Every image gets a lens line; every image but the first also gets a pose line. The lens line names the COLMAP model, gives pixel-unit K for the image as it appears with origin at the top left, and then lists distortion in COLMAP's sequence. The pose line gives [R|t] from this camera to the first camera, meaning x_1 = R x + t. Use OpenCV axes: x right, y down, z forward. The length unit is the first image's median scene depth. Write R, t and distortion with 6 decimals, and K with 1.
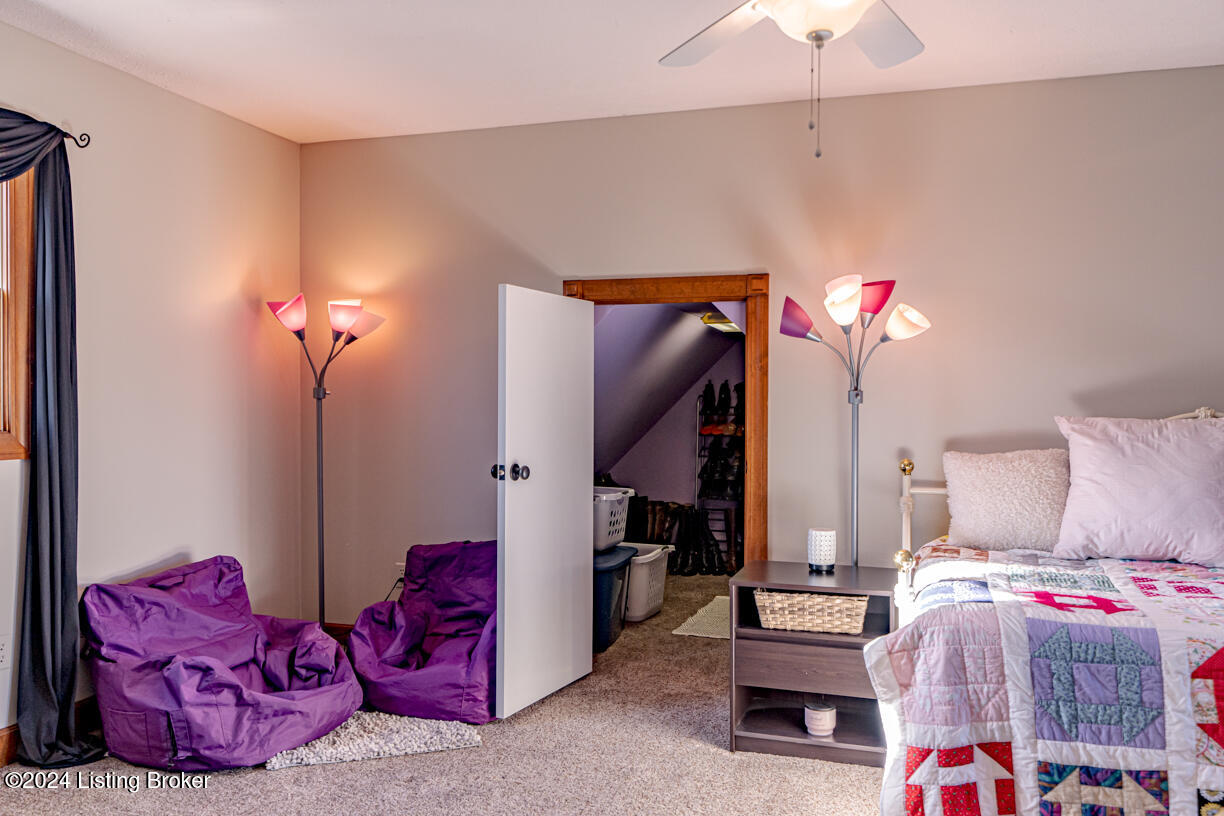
lens RADIAL K [[973.7, 0, 613.5], [0, 973.7, 414.0], [0, 0, 1]] dist [0.013909, -0.001411]
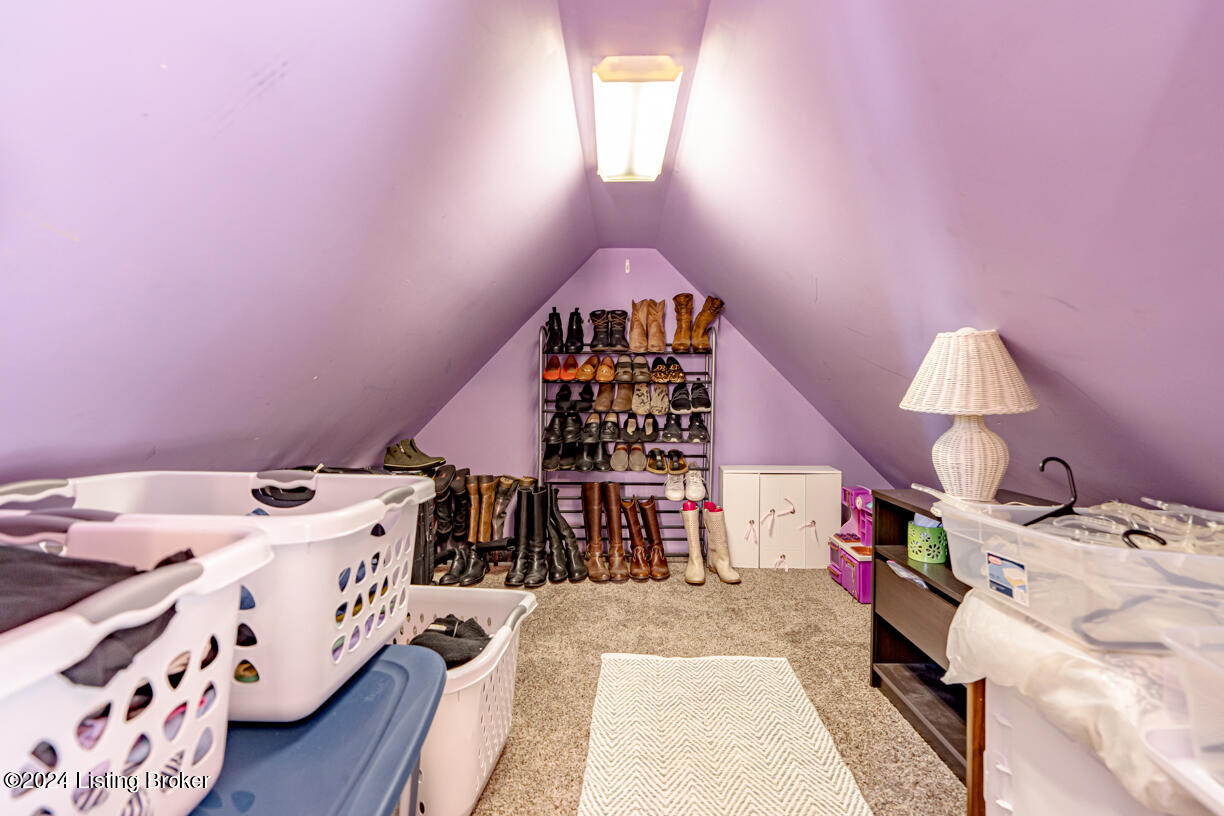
lens RADIAL K [[565.6, 0, 623.0], [0, 565.6, 406.9], [0, 0, 1]] dist [-0.004700, 0.002653]
pose [[0.954156, -0.023660, 0.298372, 0.038131], [0.021640, 0.999715, 0.010073, 0.071180], [-0.298525, -0.003155, 0.954396, 1.120234]]
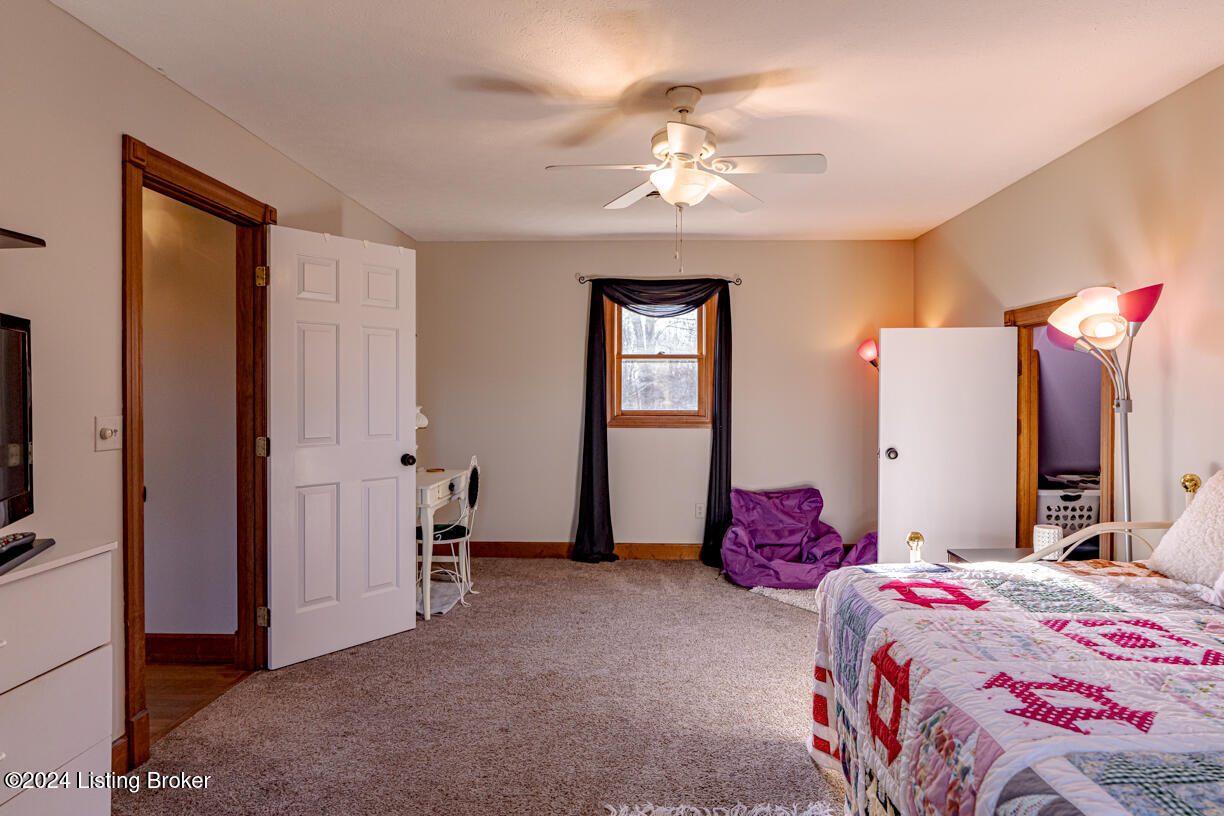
lens RADIAL K [[696.2, 0, 615.5], [0, 696.2, 397.2], [0, 0, 1]] dist [-0.002952, -0.000336]
pose [[0.278050, 0.002758, -0.960563, 0.798051], [-0.020349, 0.999788, -0.003020, -0.014098], [0.960351, 0.020387, 0.278047, 0.305023]]
